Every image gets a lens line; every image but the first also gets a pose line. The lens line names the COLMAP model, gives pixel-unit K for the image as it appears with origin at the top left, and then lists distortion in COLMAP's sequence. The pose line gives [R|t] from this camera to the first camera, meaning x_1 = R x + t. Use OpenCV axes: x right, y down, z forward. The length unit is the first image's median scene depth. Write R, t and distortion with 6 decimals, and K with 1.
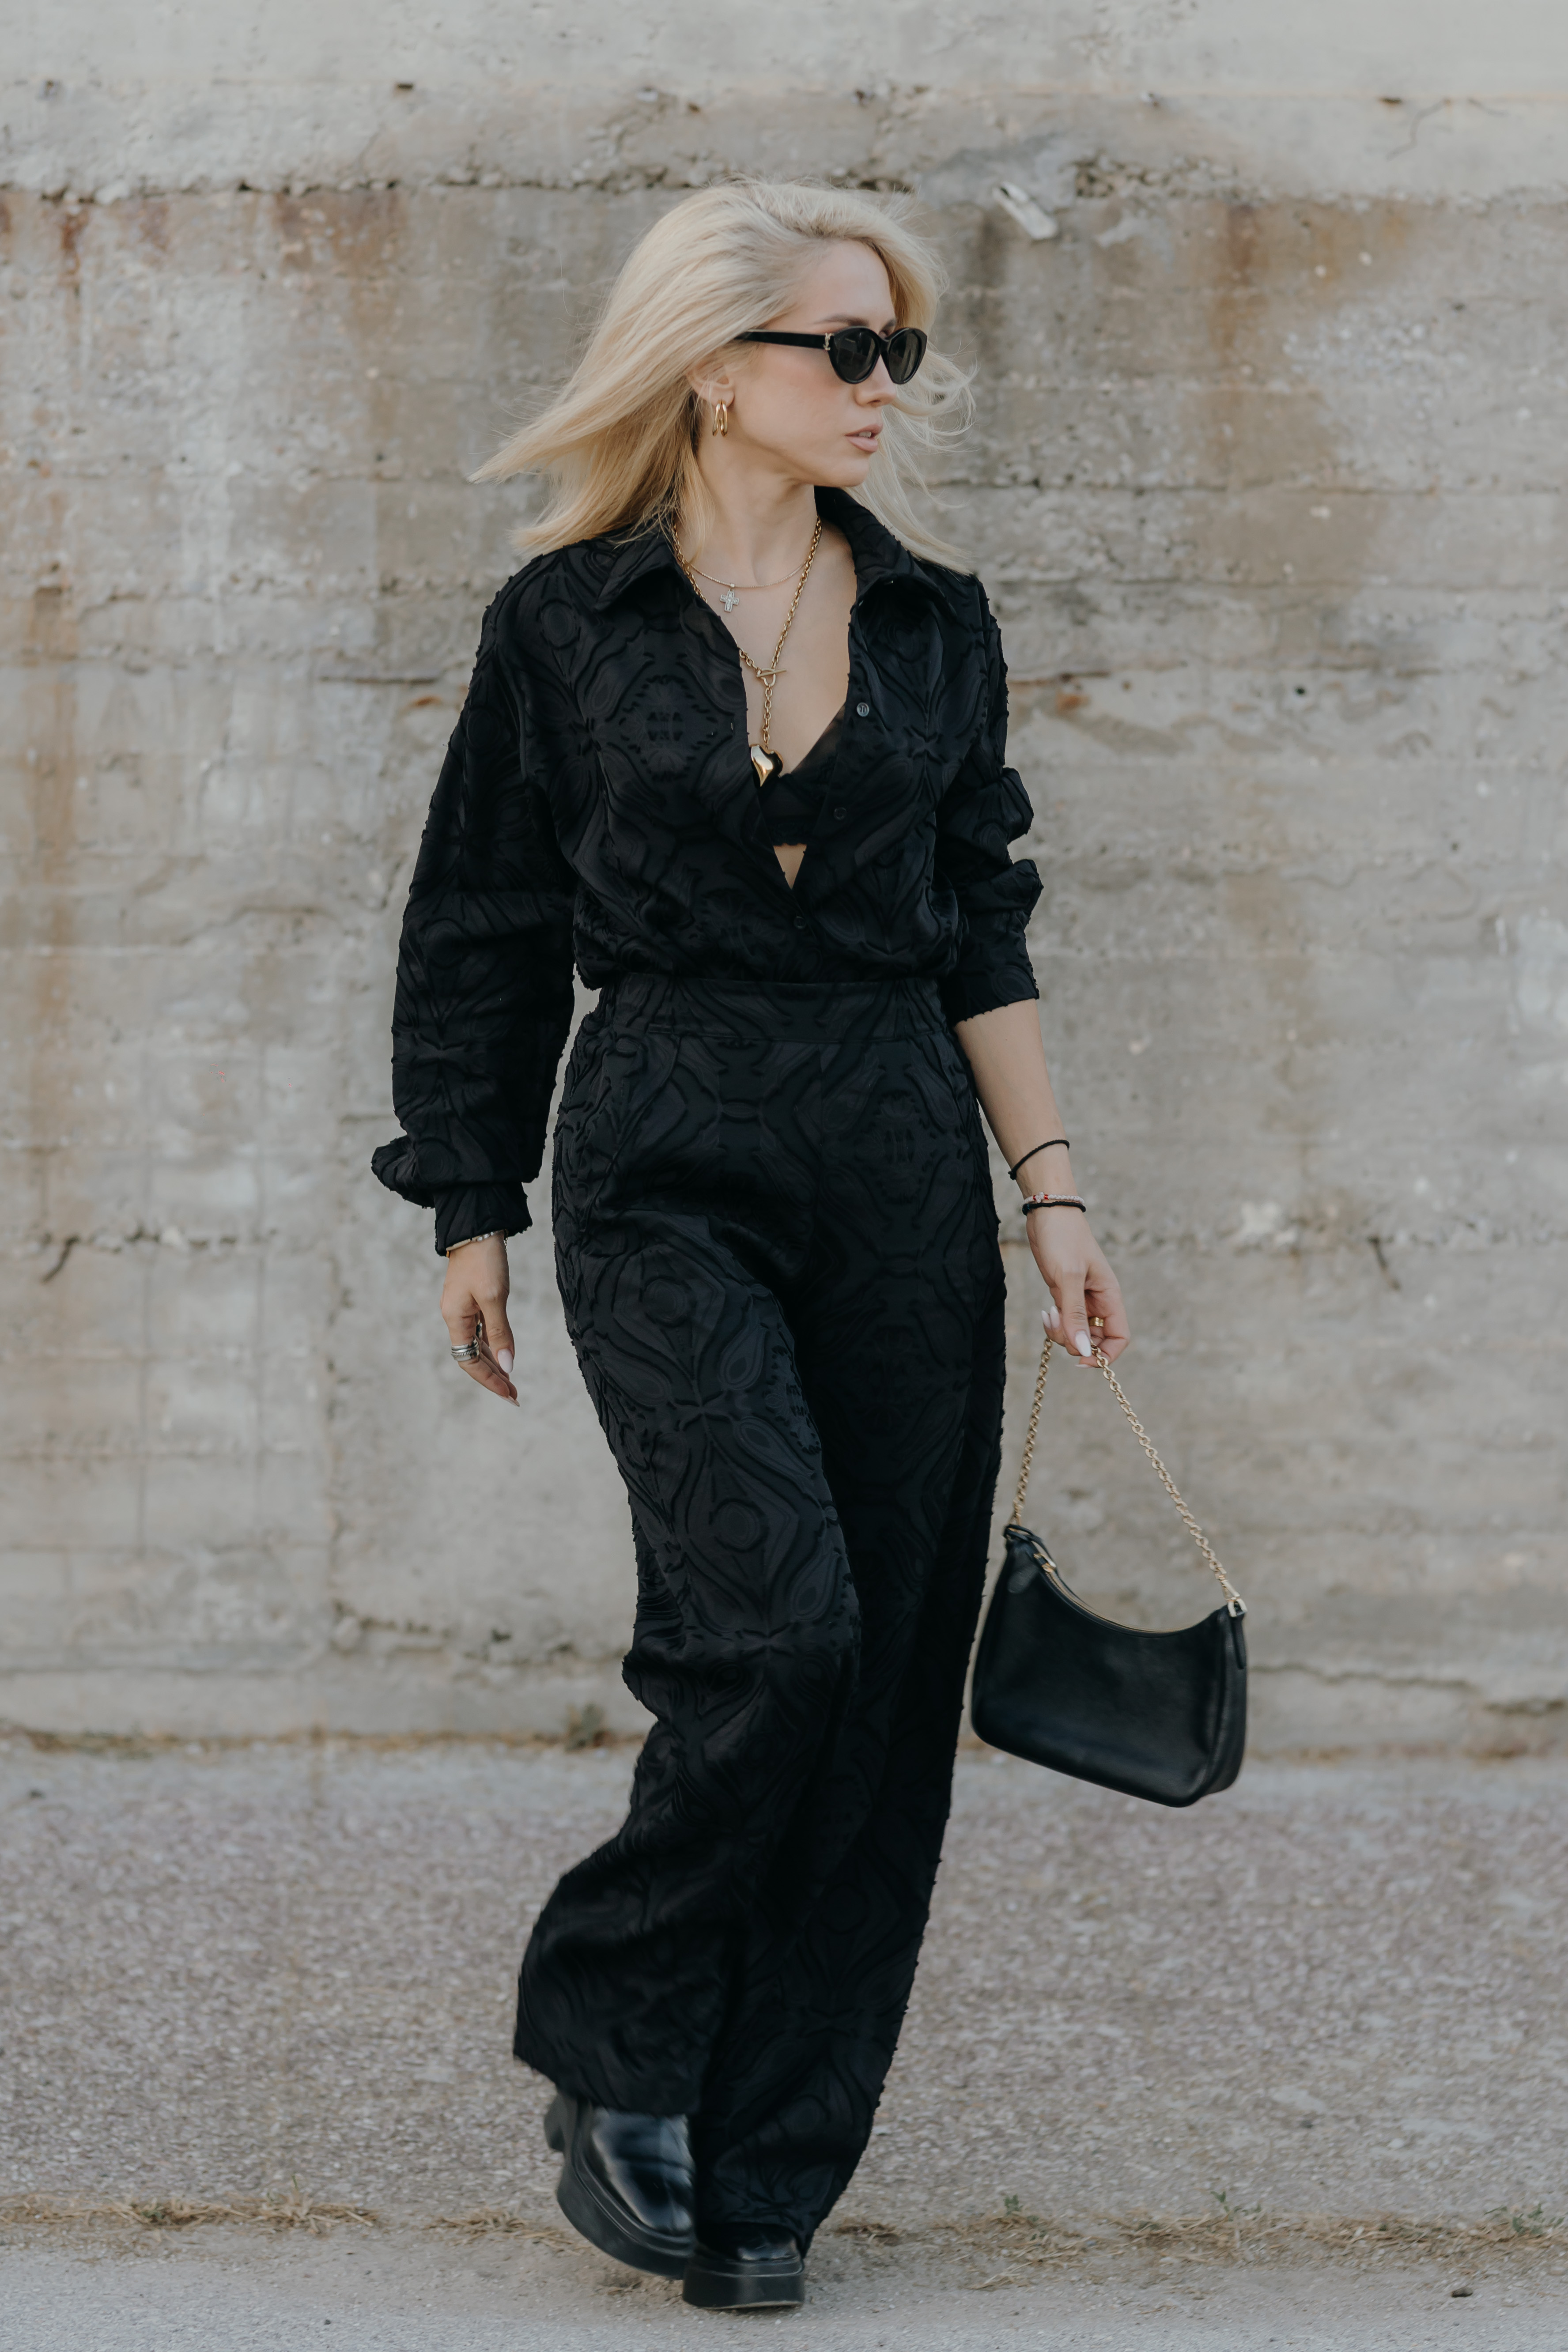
lens RADIAL K [[7848.0, 0, 787.8], [0, 7848.0, 1058.8], [0, 0, 1]] dist [0.023953, -0.272101]
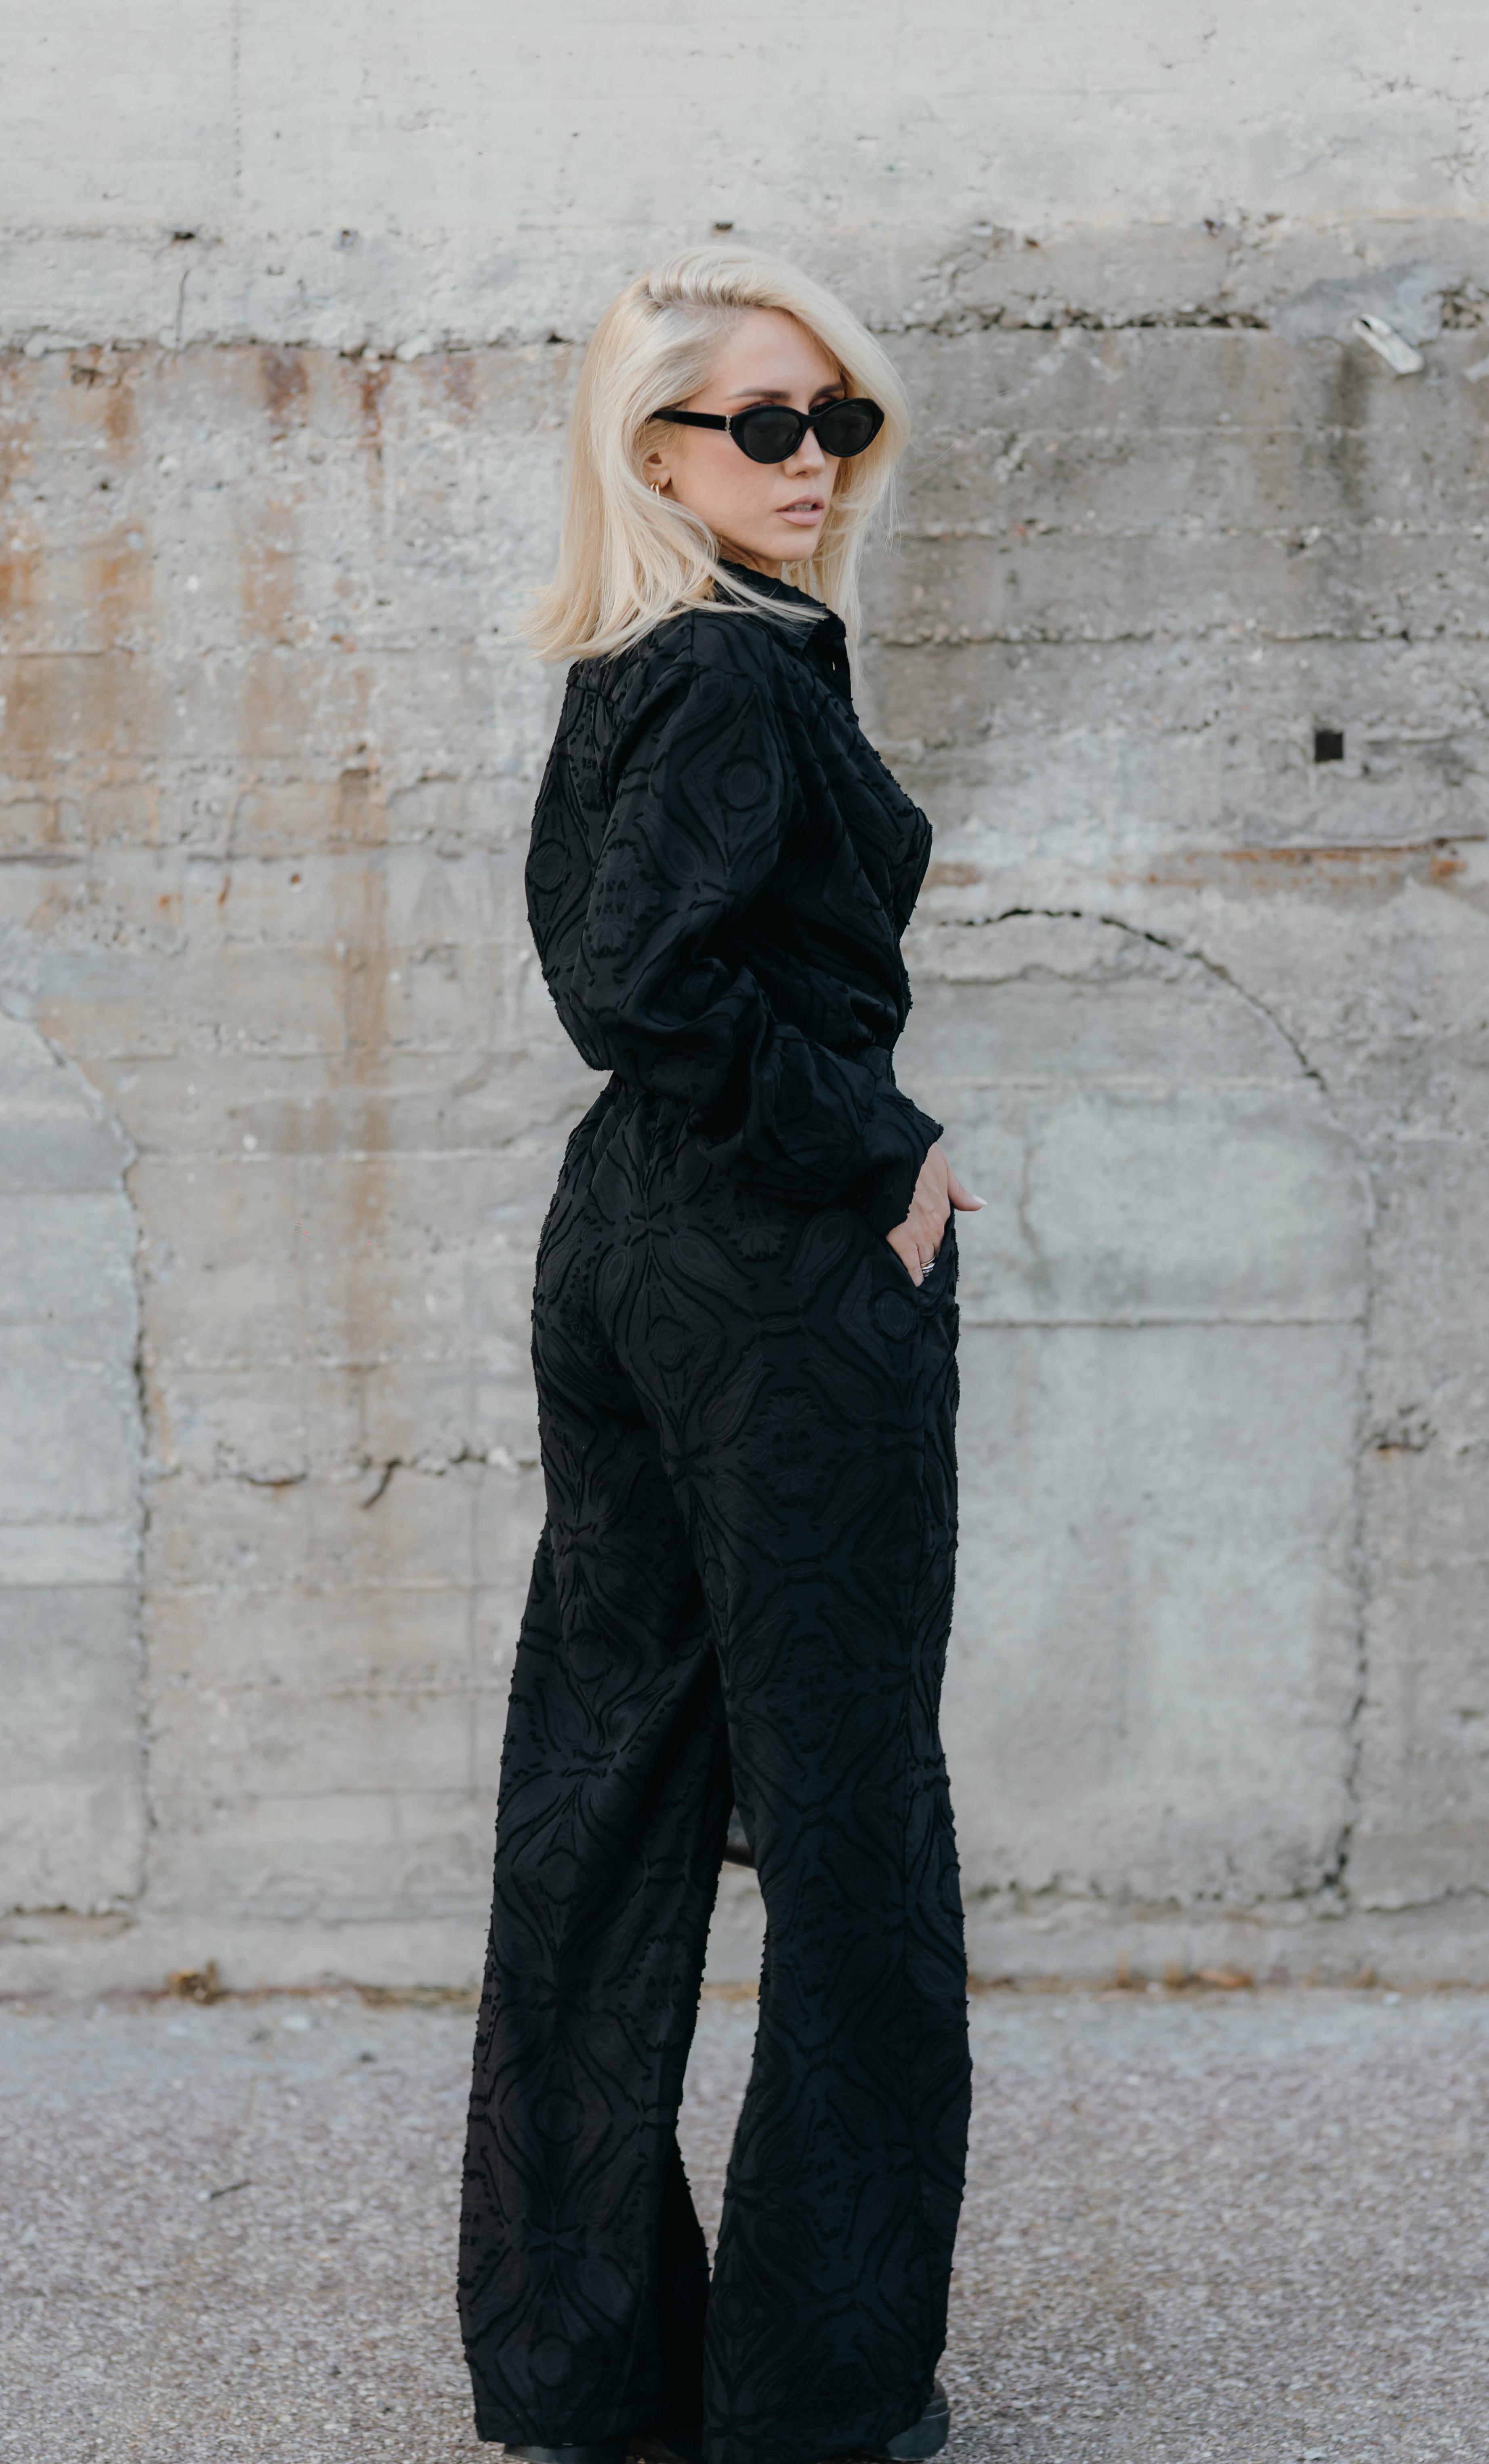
lens RADIAL K [[7142.3, 0, 744.5], [0, 7142.3, 1232.0], [0, 0, 1]] dist [0.035895, -0.679134]
pose [[0.999010, -0.019740, -0.039870, -0.014531], [0.019716, 0.999805, -0.001001, -0.002951], [0.039882, 0.000214, 0.999204, 0.146975]]
